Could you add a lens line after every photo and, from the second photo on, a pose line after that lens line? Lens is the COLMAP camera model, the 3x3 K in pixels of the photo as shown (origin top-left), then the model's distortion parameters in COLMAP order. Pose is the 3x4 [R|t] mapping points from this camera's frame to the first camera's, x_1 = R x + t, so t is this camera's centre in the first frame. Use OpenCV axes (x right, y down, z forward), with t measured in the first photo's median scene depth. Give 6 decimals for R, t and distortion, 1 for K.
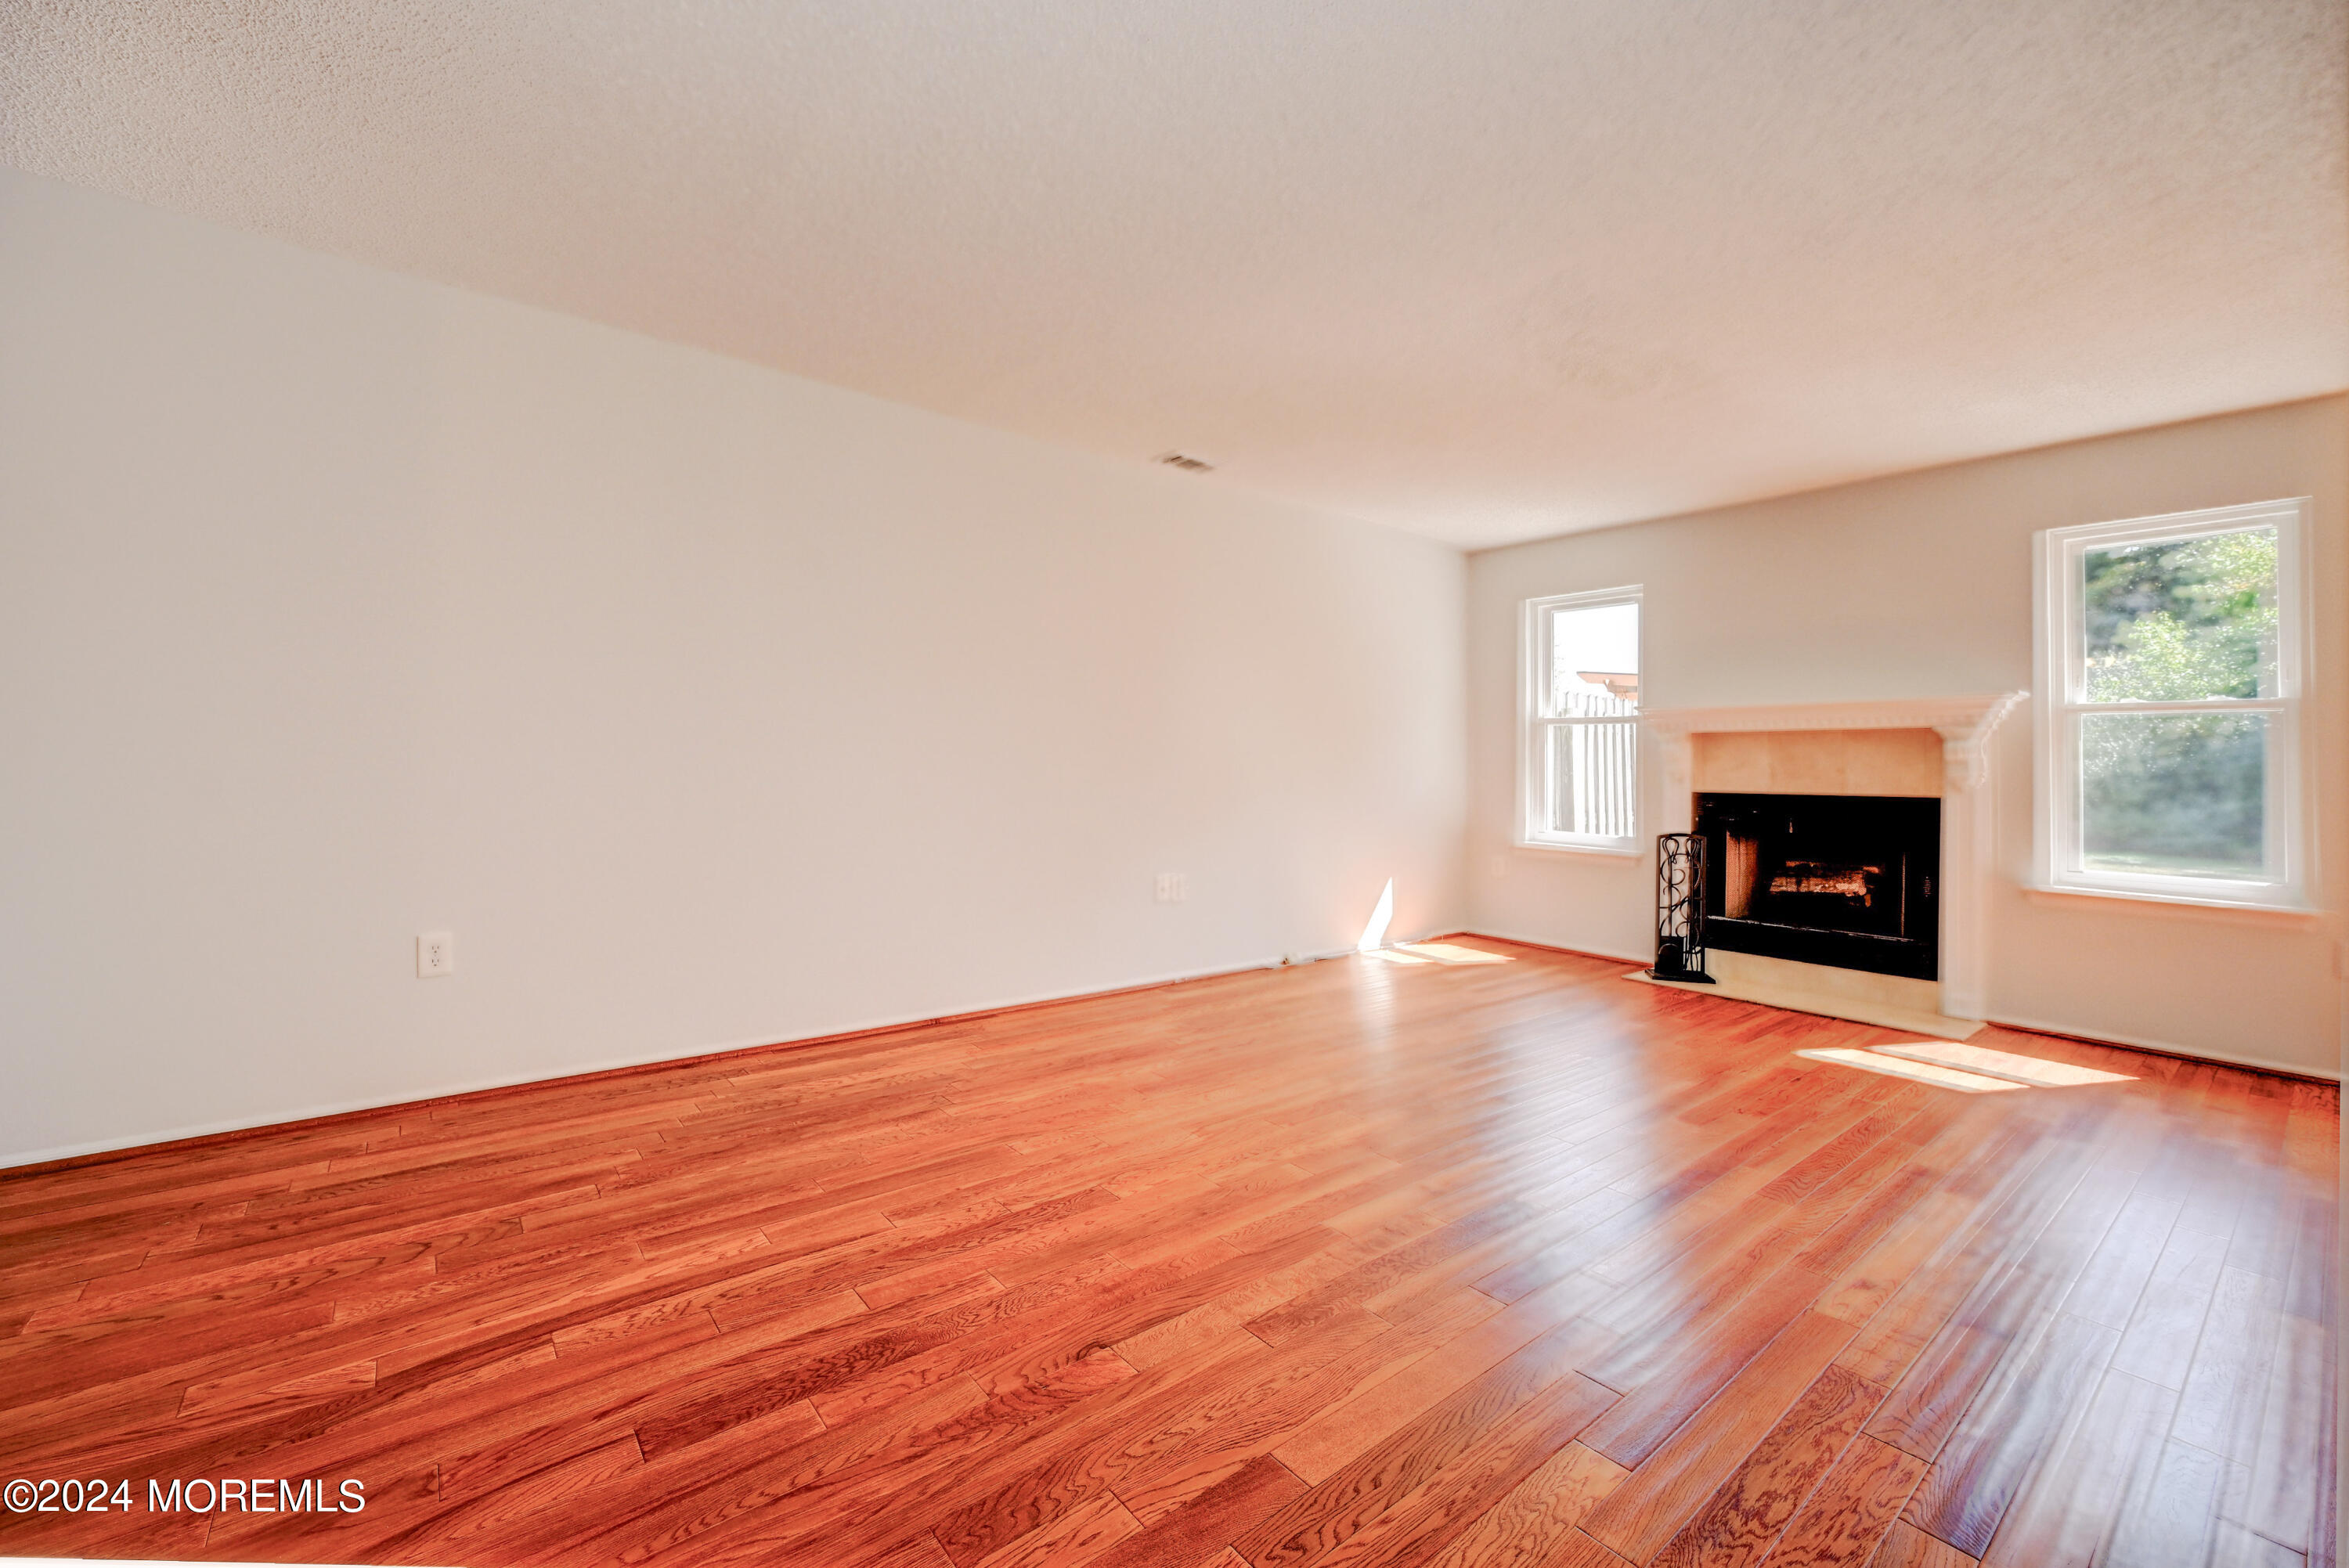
lens RADIAL K [[948.0, 0, 1153.6], [0, 948.0, 771.8], [0, 0, 1]] dist [0.002939, -0.000239]
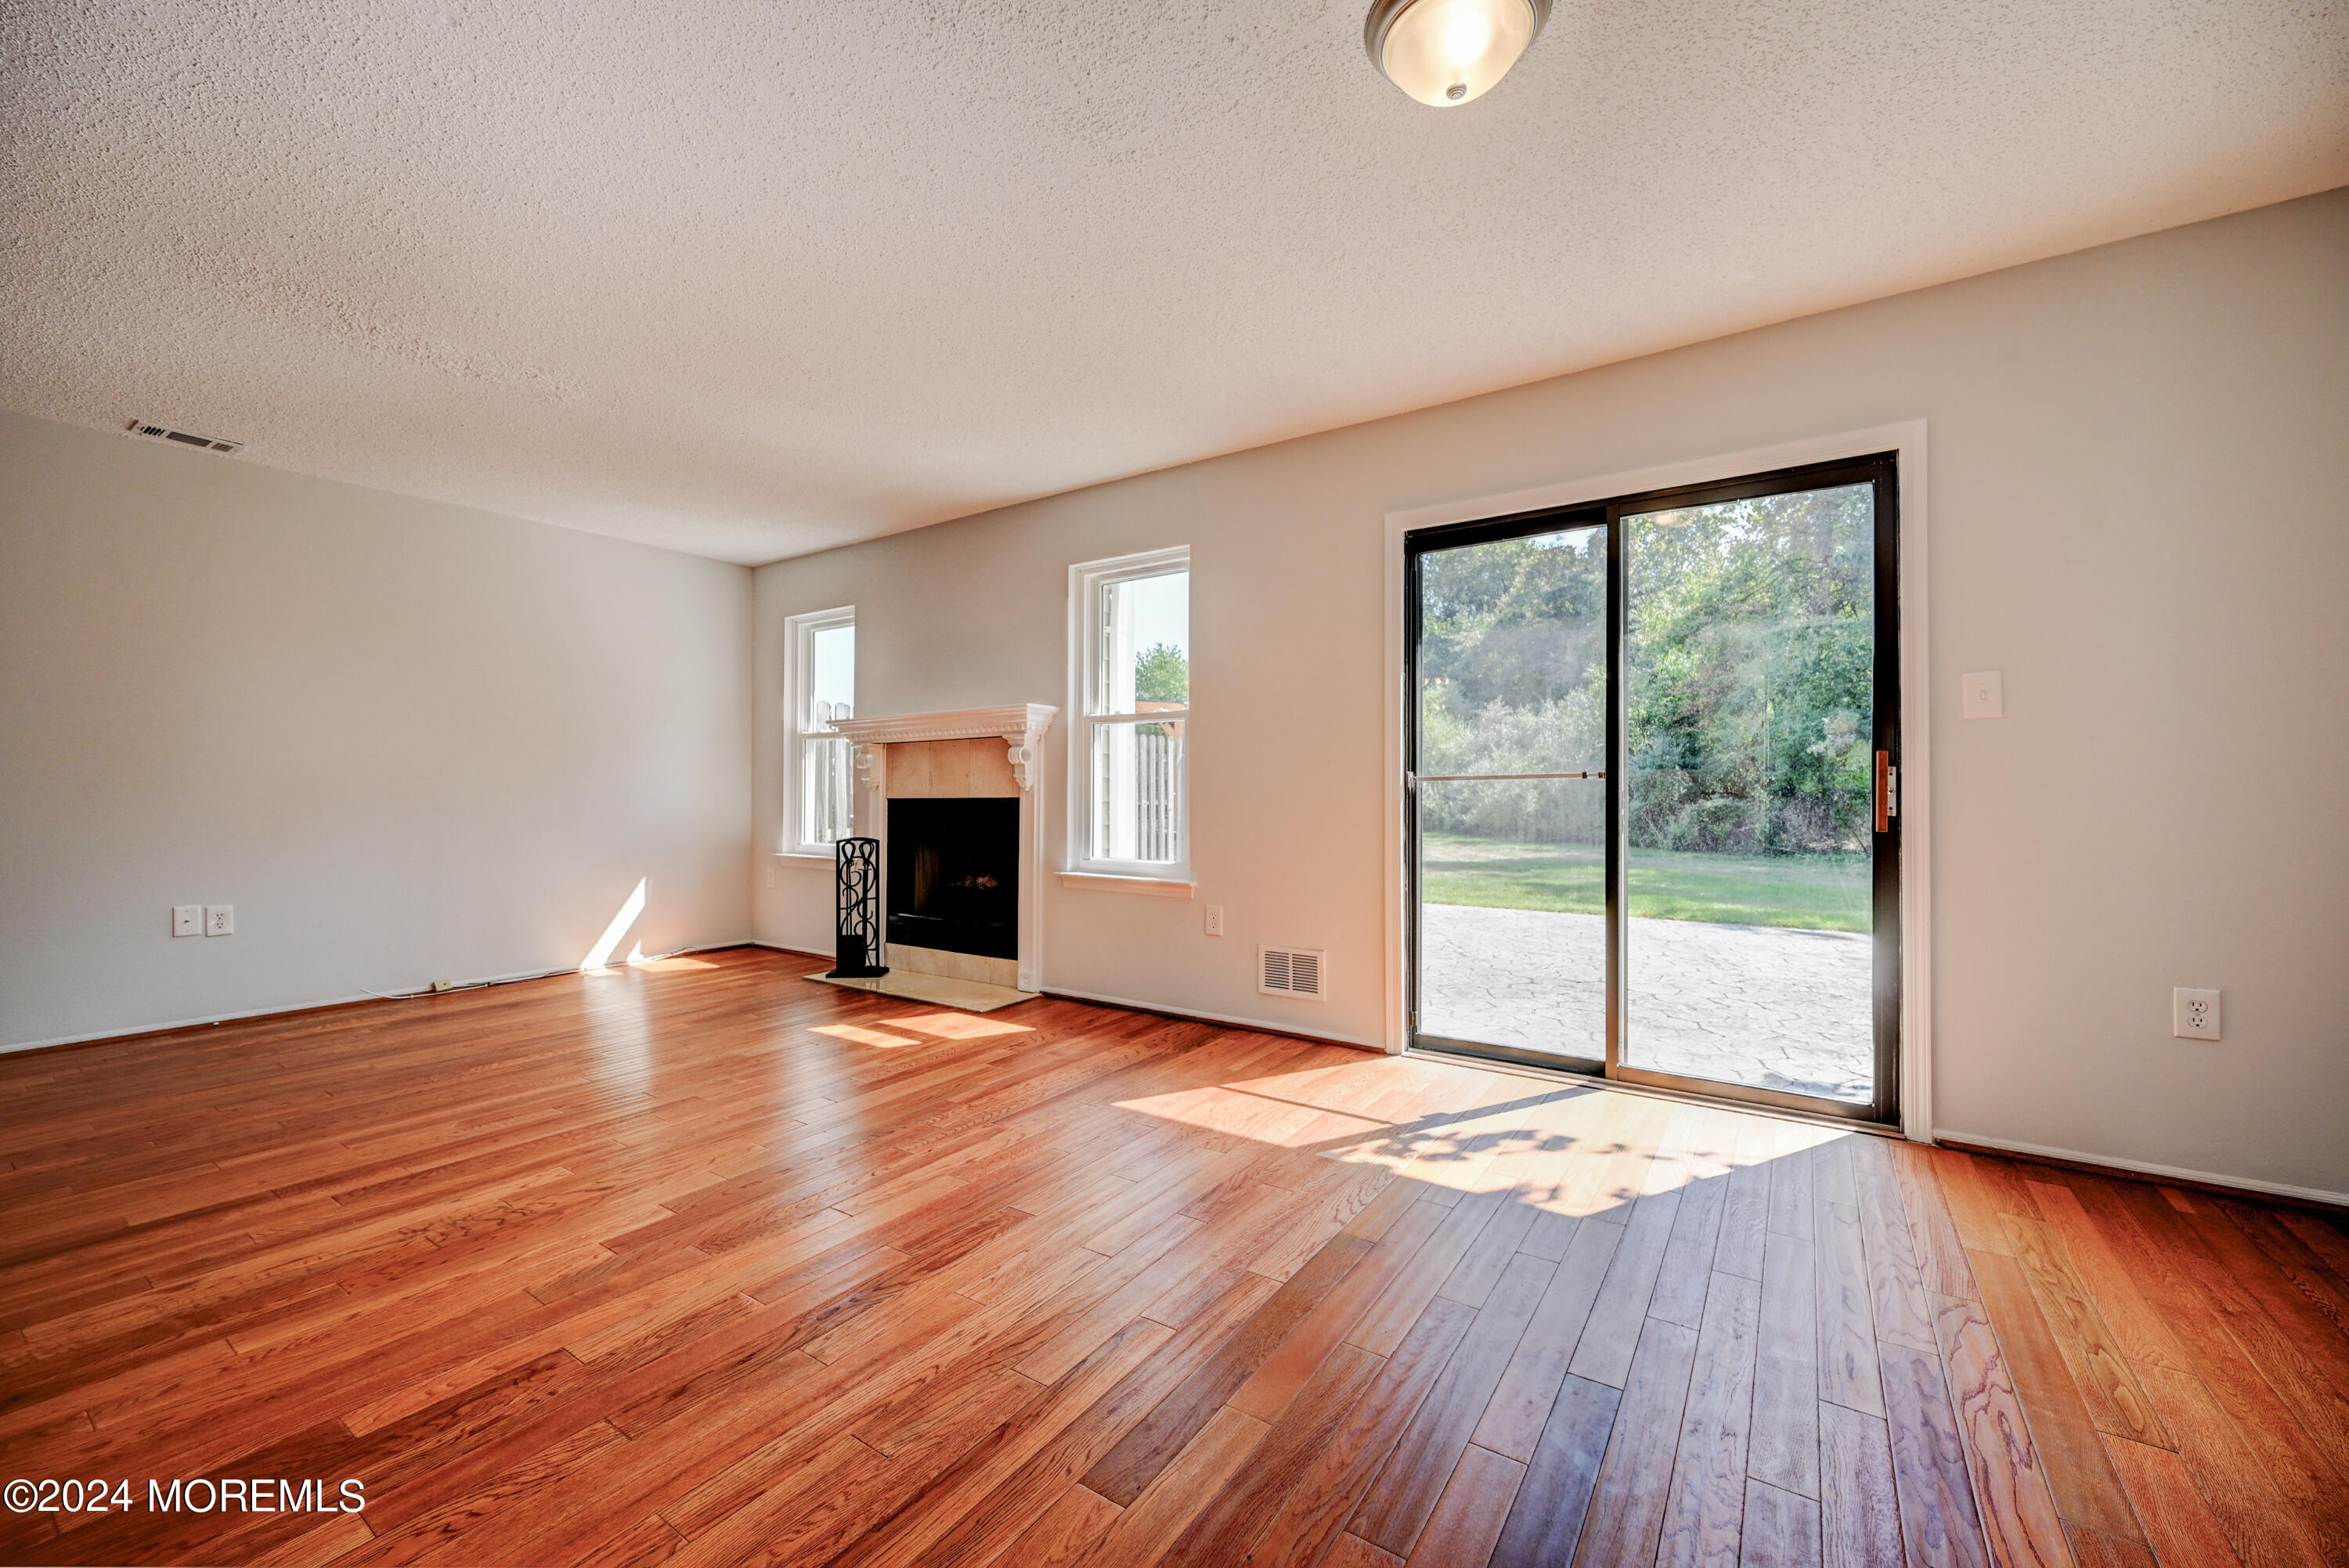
lens RADIAL K [[948.0, 0, 1151.6], [0, 948.0, 784.8], [0, 0, 1]] dist [0.002939, -0.000239]
pose [[0.948638, -0.009688, 0.316216, 0.531530], [0.016002, 0.999721, -0.017376, 0.029583], [-0.315959, 0.021544, 0.948528, -0.109907]]
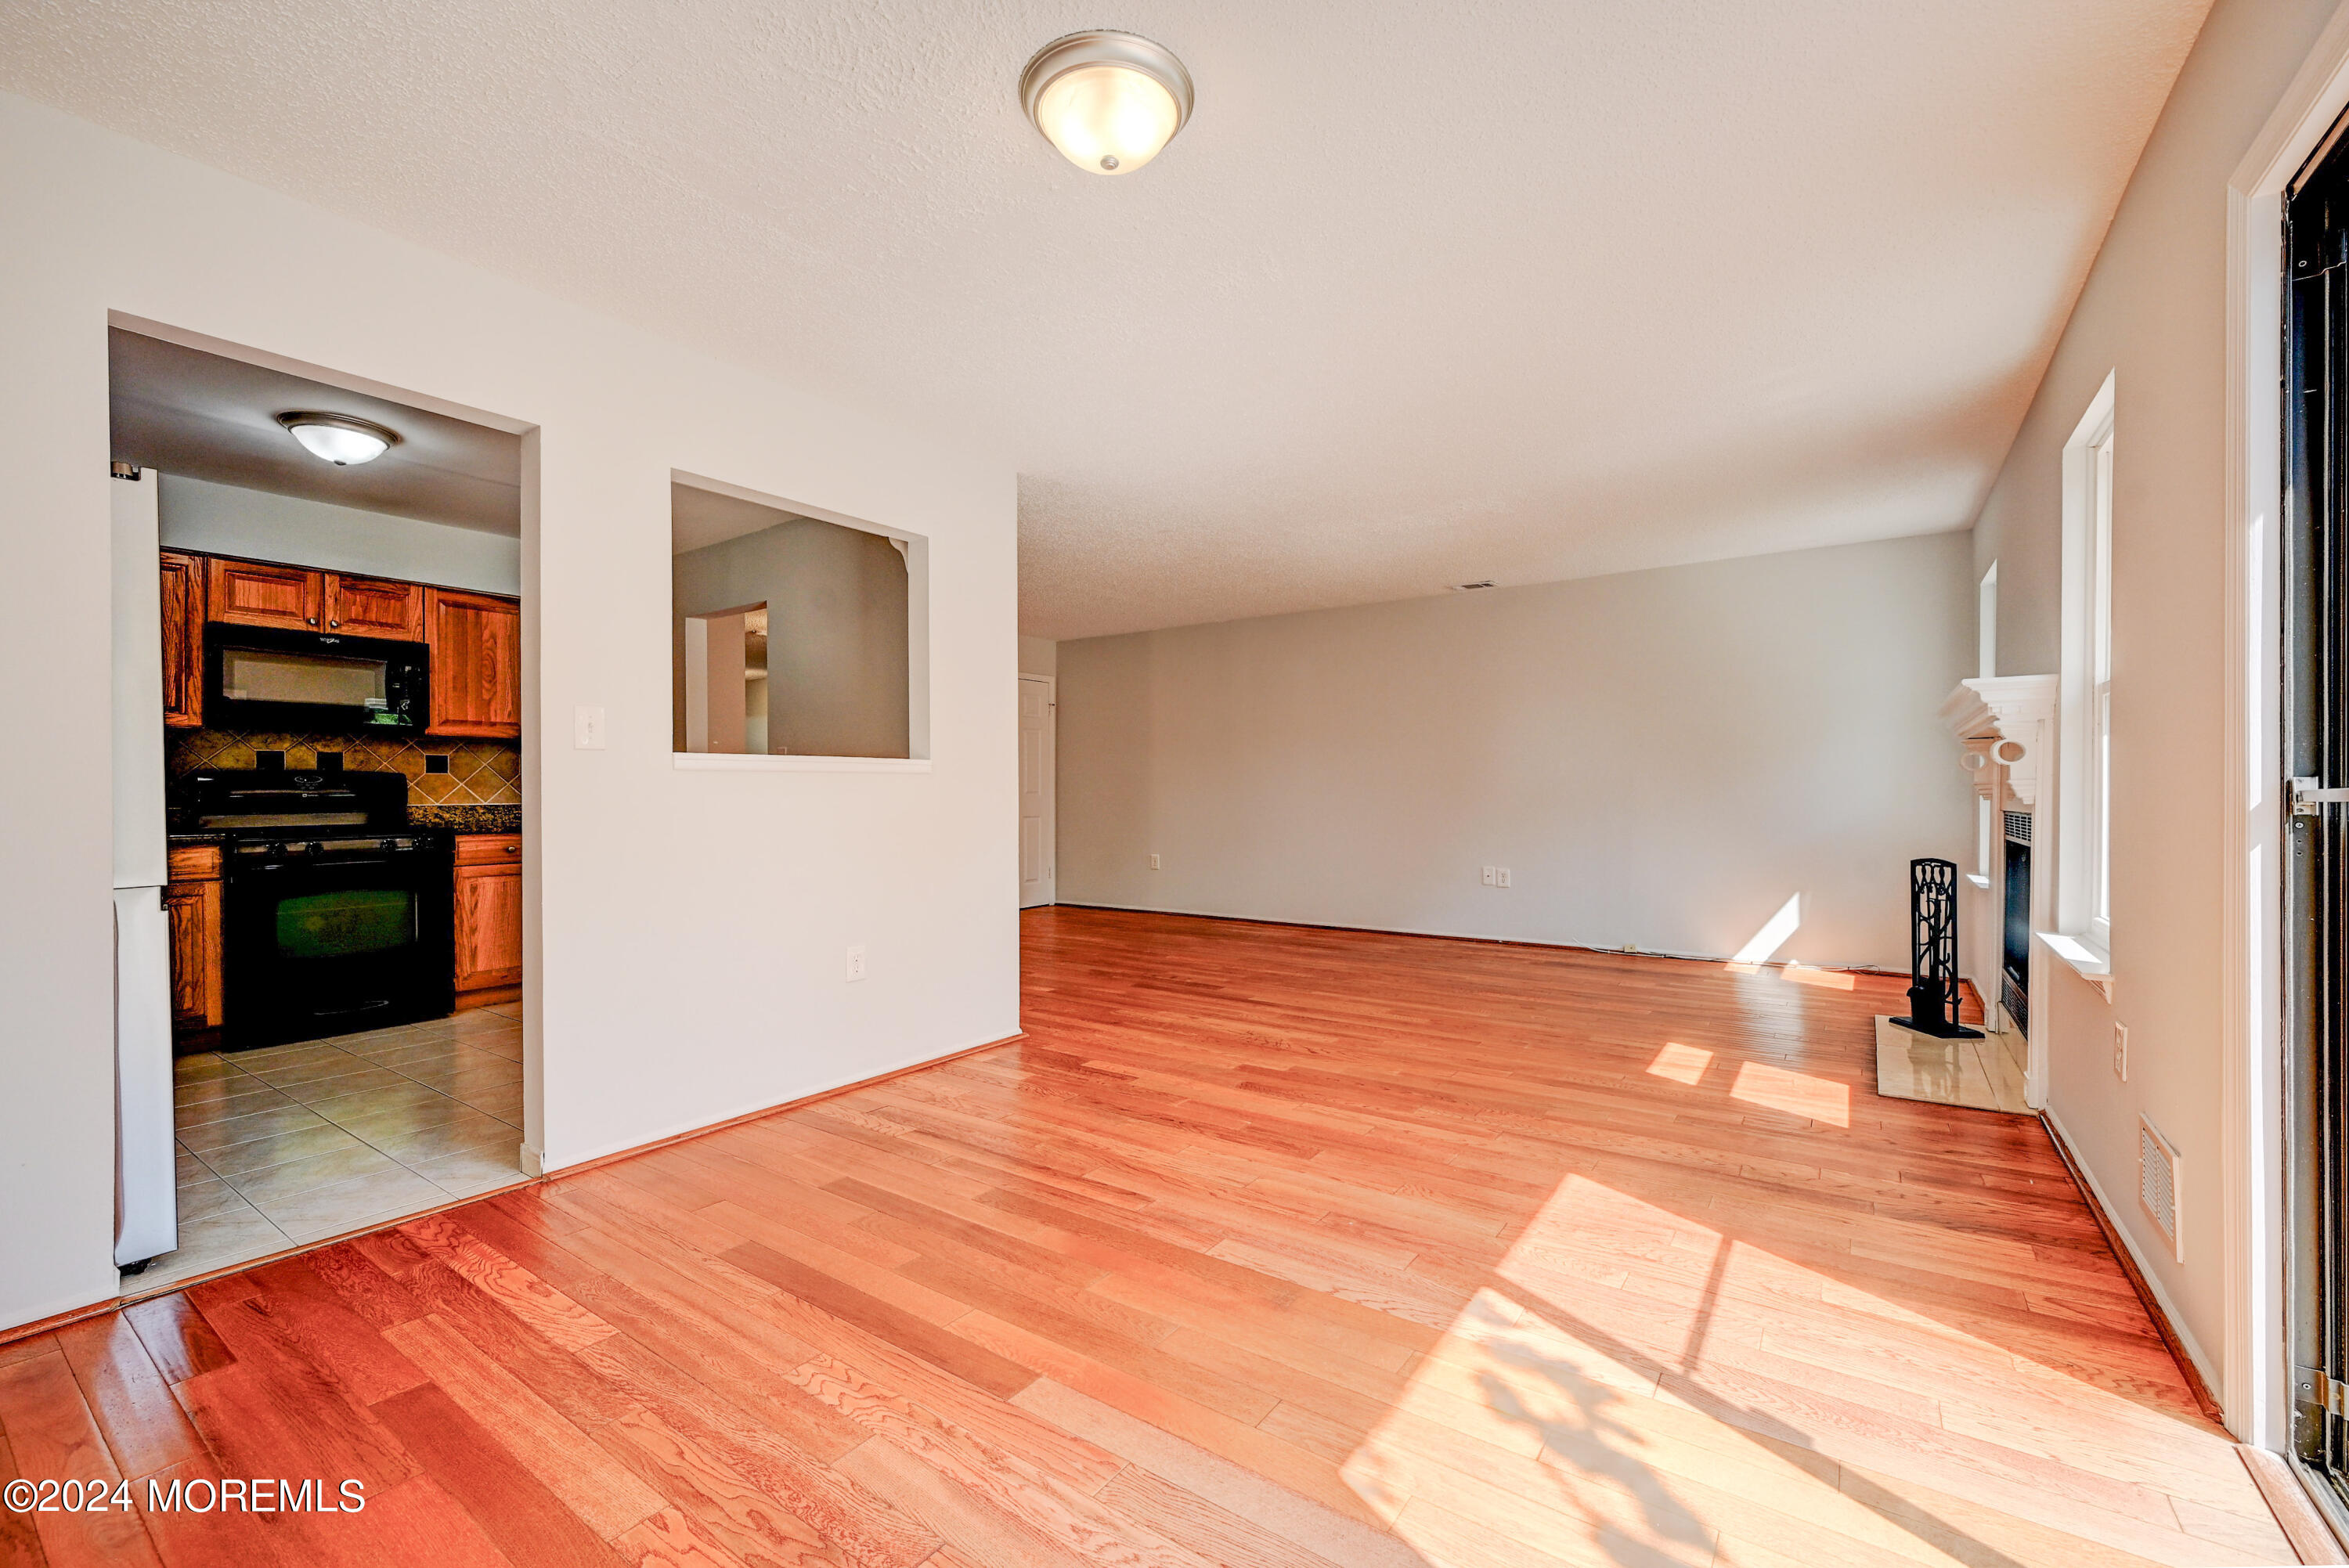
lens RADIAL K [[948.0, 0, 1188.7], [0, 948.0, 797.0], [0, 0, 1]] dist [0.002939, -0.000239]
pose [[0.311988, -0.008531, -0.950048, 1.160614], [-0.004137, 0.999938, -0.010338, 0.023649], [0.950077, 0.007156, 0.311933, 0.120407]]
